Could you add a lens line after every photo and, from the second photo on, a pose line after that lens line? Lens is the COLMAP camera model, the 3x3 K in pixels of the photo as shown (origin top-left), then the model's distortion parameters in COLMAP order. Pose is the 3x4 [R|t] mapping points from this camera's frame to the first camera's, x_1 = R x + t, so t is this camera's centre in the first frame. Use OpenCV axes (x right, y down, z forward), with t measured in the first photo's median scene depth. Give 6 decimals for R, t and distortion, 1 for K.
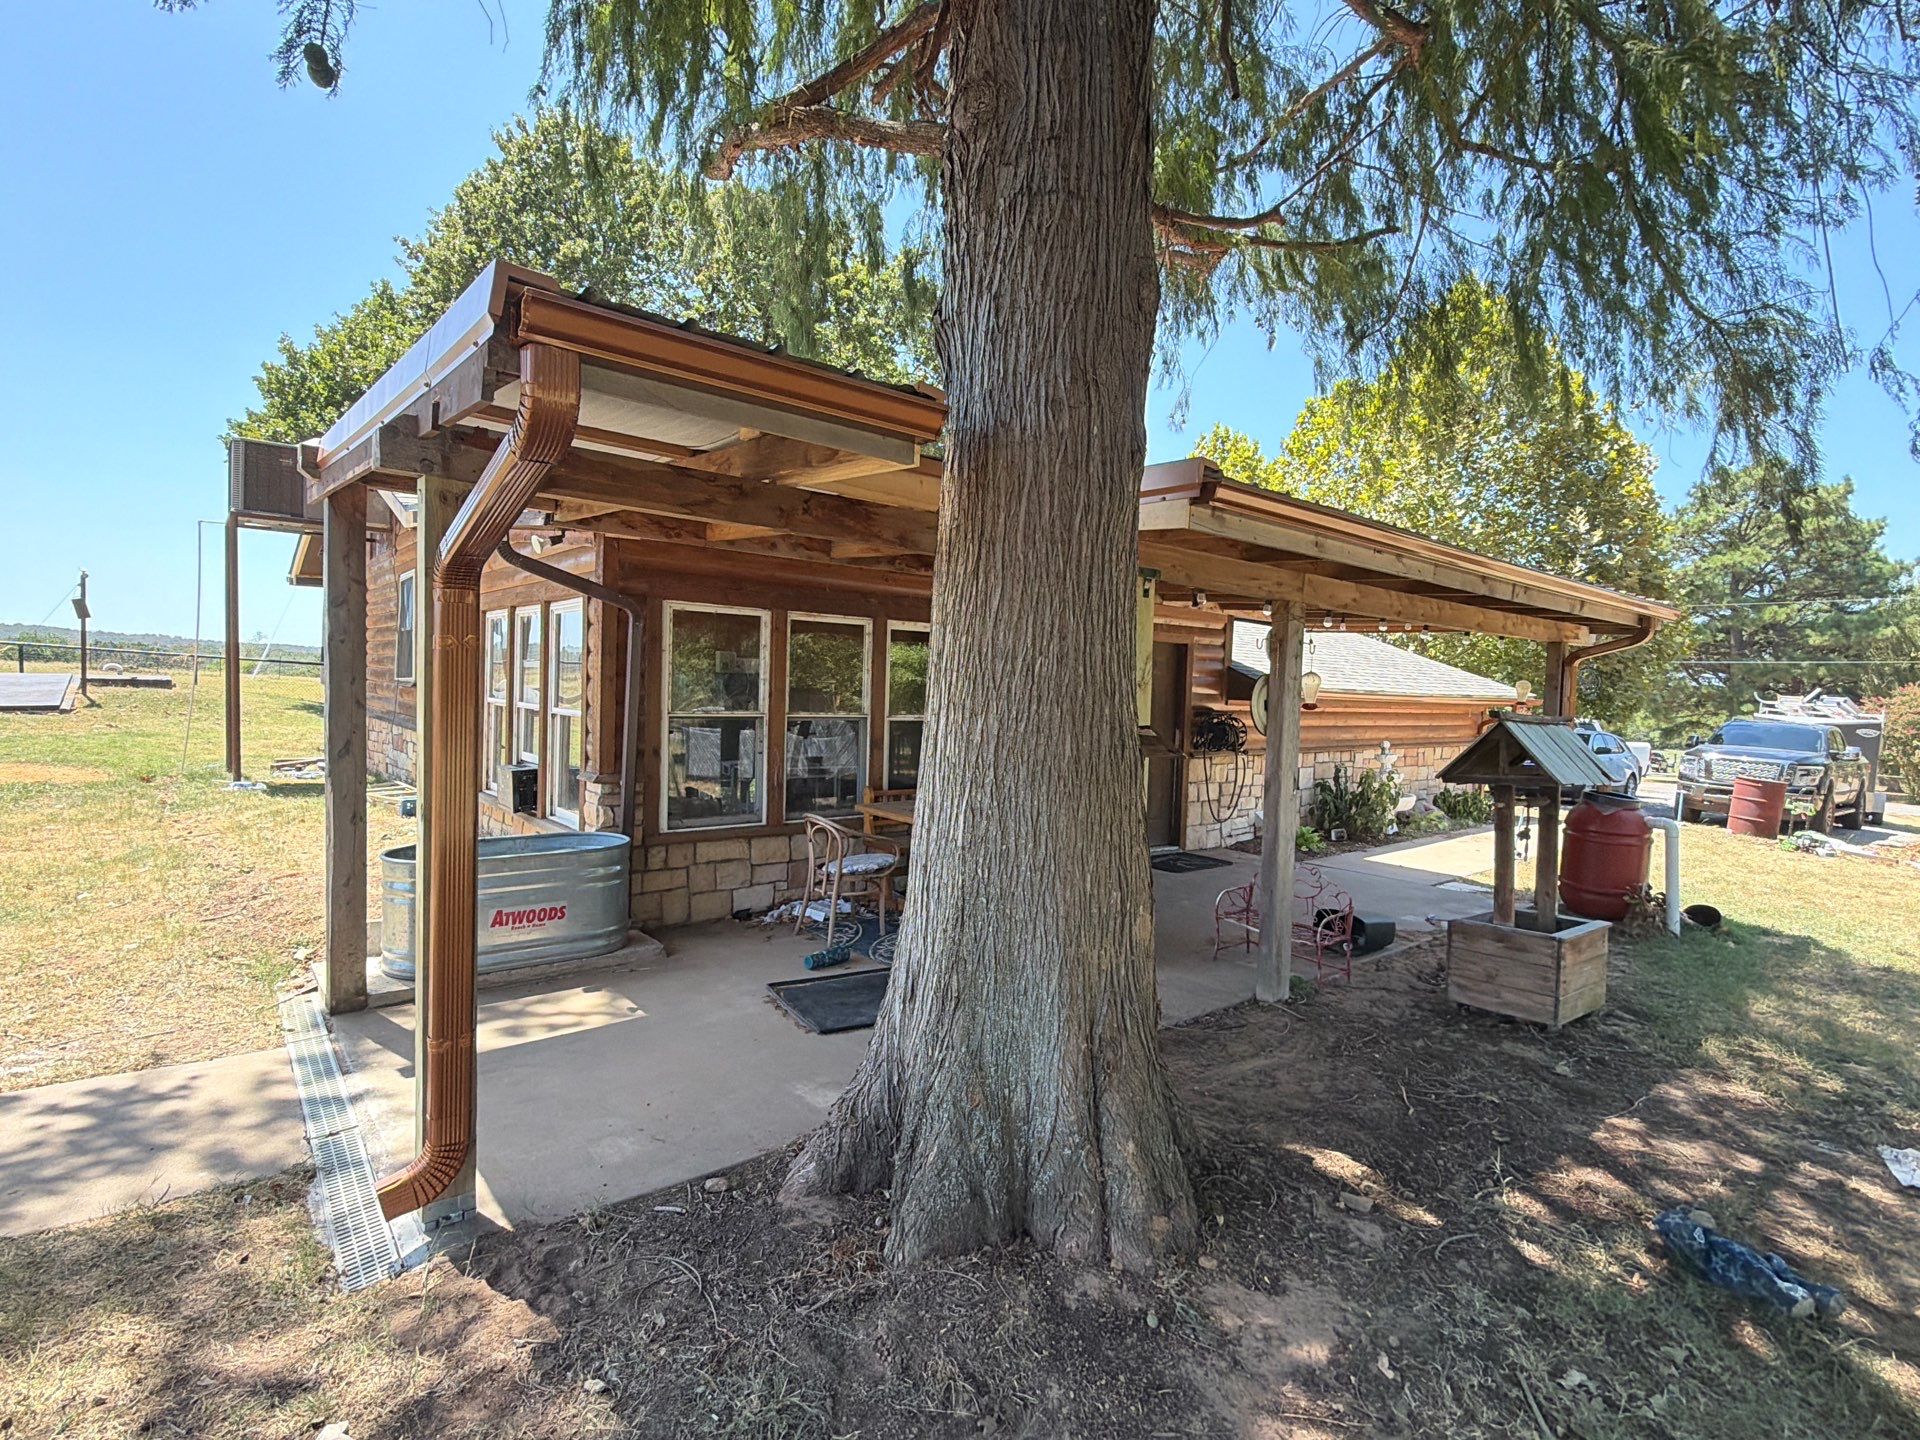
lens RADIAL K [[944.1, 0, 960.0], [0, 944.1, 720.0], [0, 0, 1]] dist [0.001022, 0.000409]
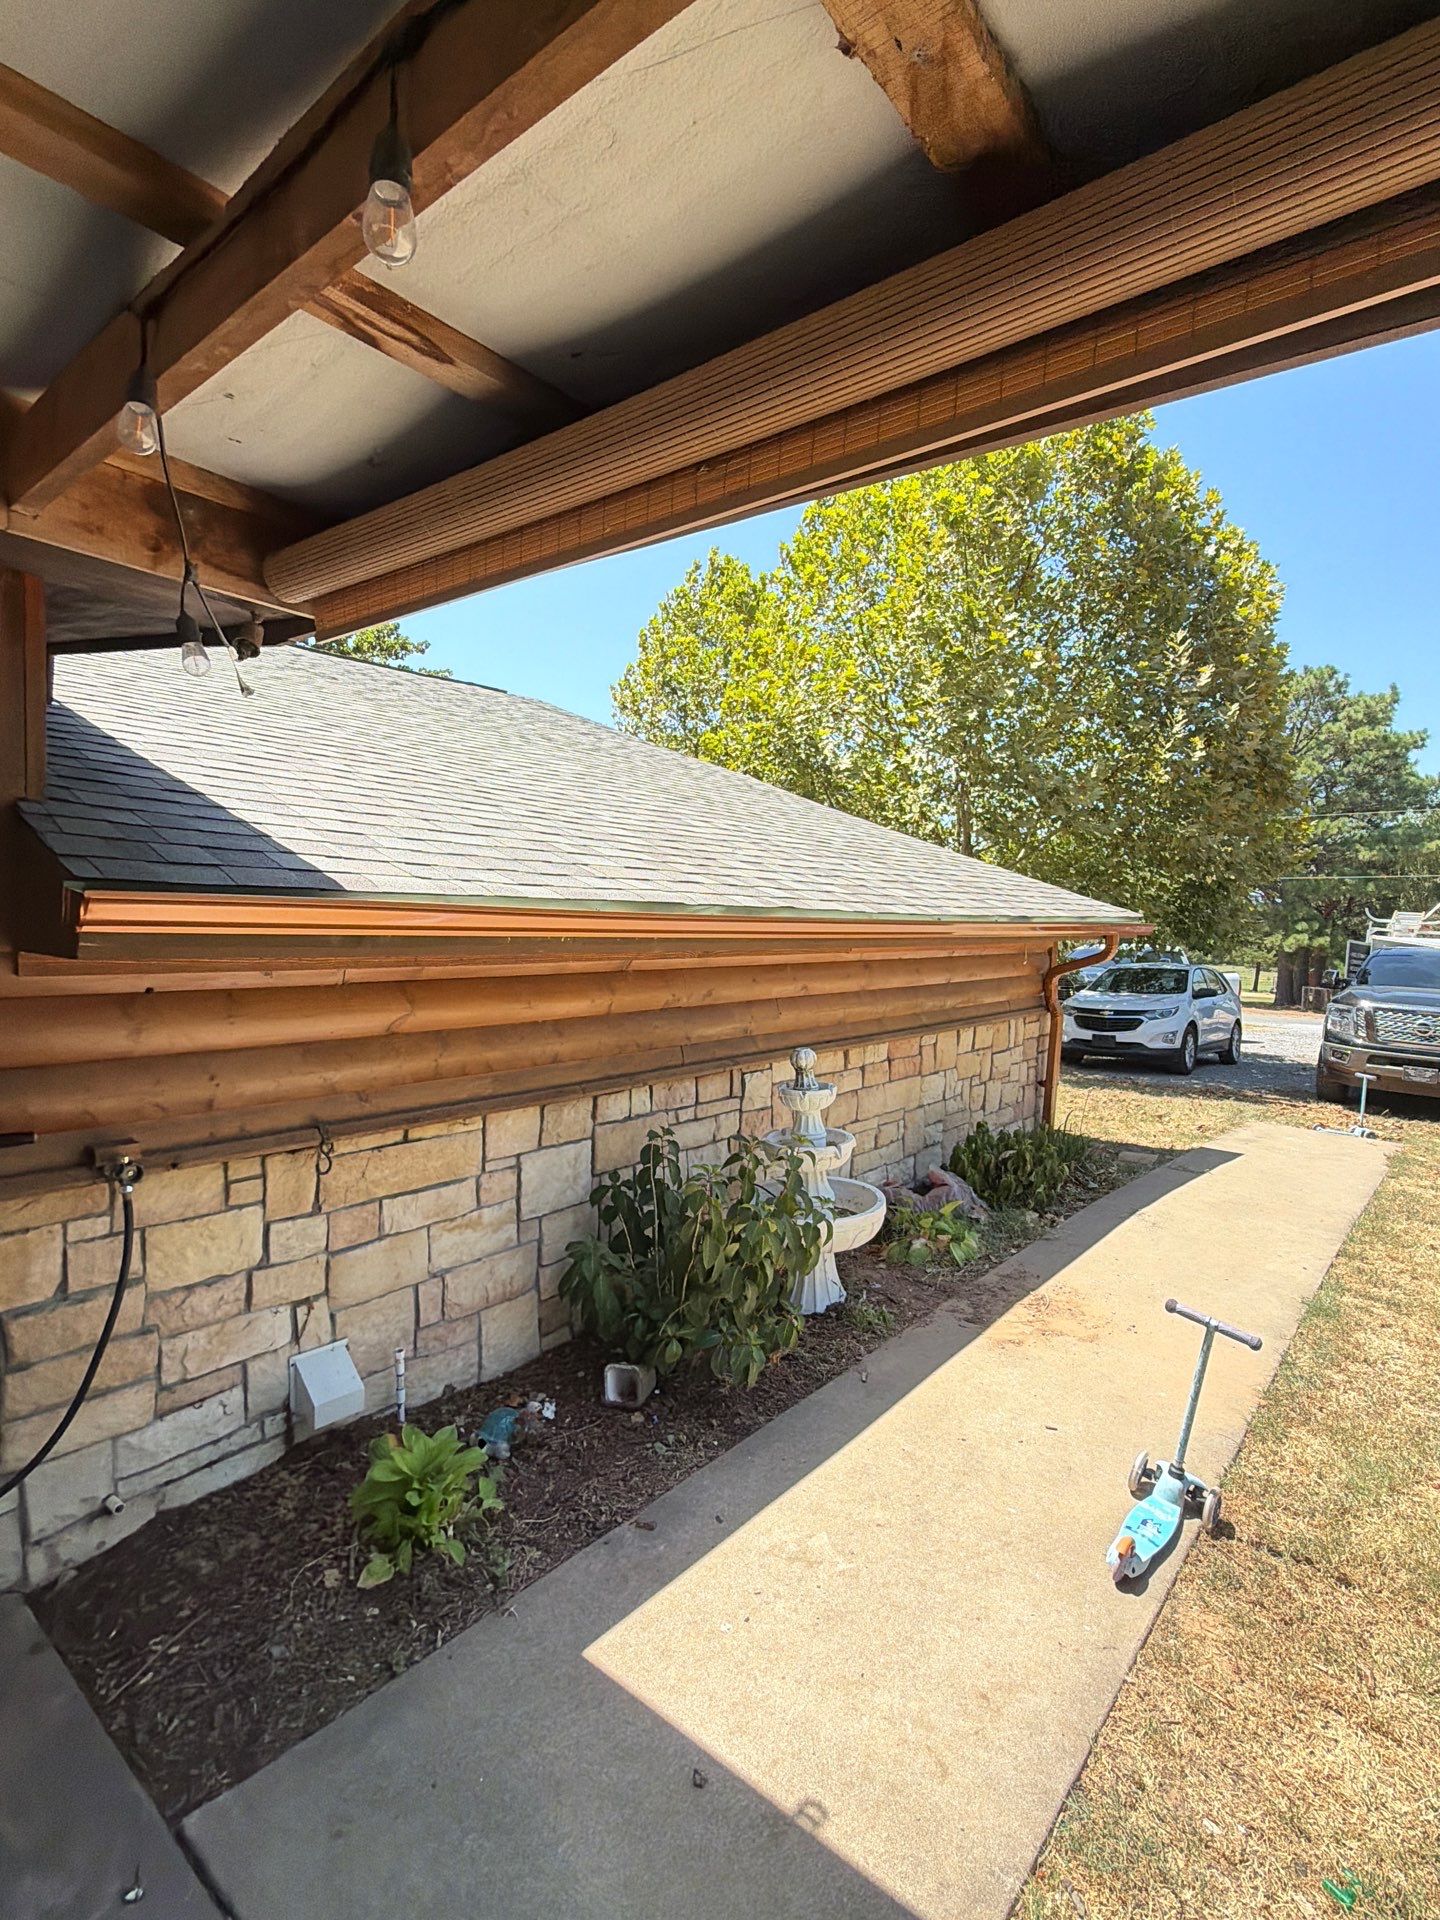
lens RADIAL K [[942.7, 0, 726.1], [0, 942.7, 962.2], [0, 0, 1]] dist [-0.003790, -0.000411]
pose [[0.984074, -0.019581, 0.176675, 0.602097], [0.016434, 0.999679, 0.019257, -0.029812], [-0.176996, -0.016047, 0.984081, 1.099898]]
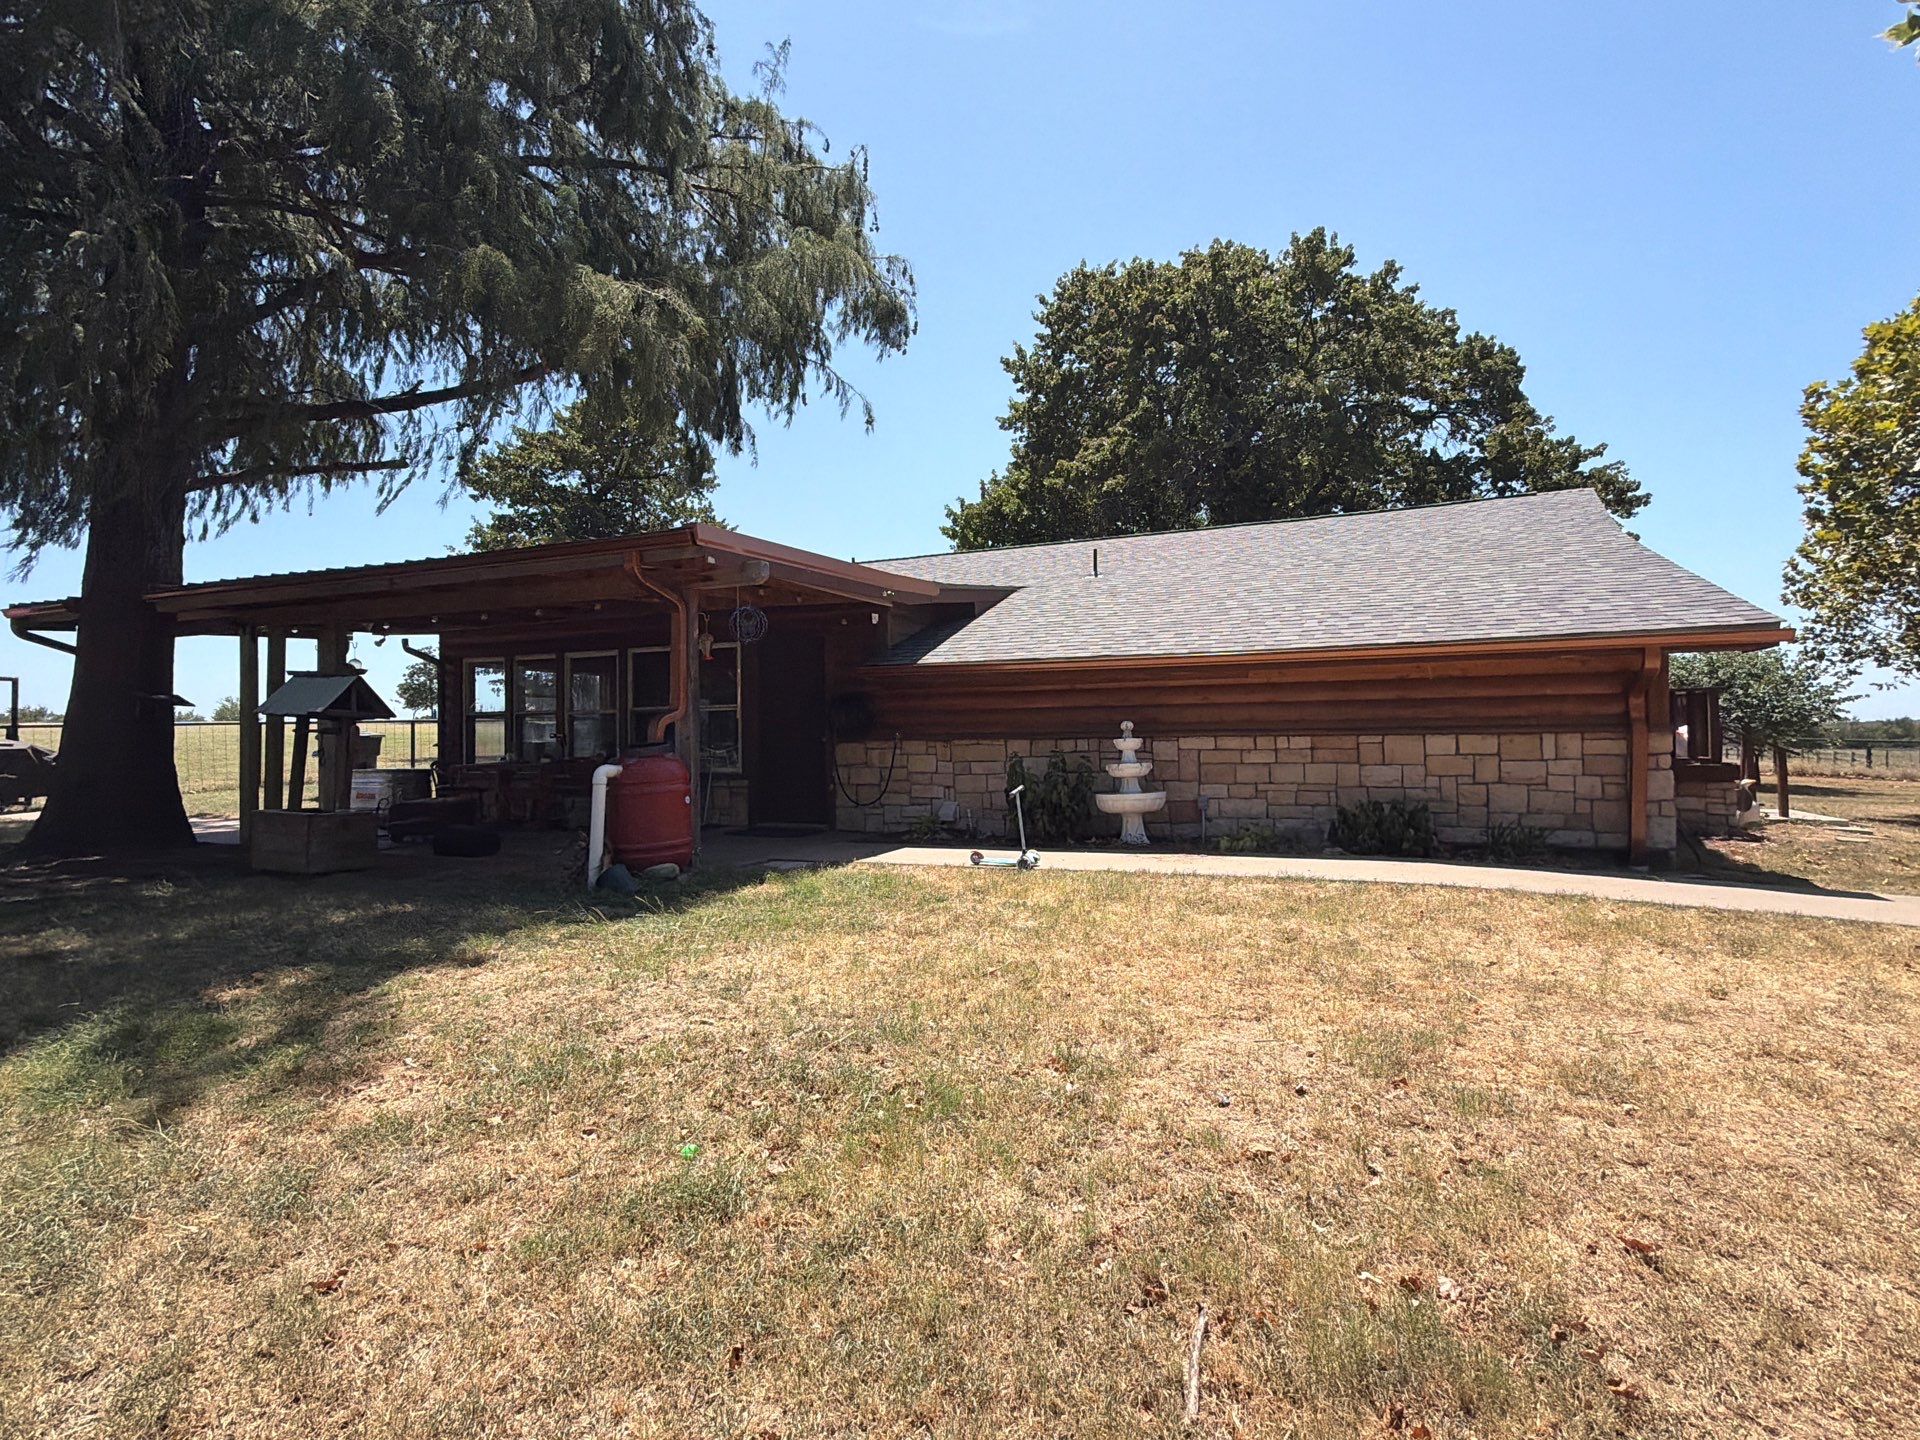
lens RADIAL K [[960.7, 0, 950.6], [0, 960.7, 714.6], [0, 0, 1]] dist [0.000983, 0.001225]
pose [[0.464510, -0.064454, -0.883219, 1.782169], [-0.008671, 0.996969, -0.077315, 0.130379], [0.885526, 0.043572, 0.462543, 0.871673]]
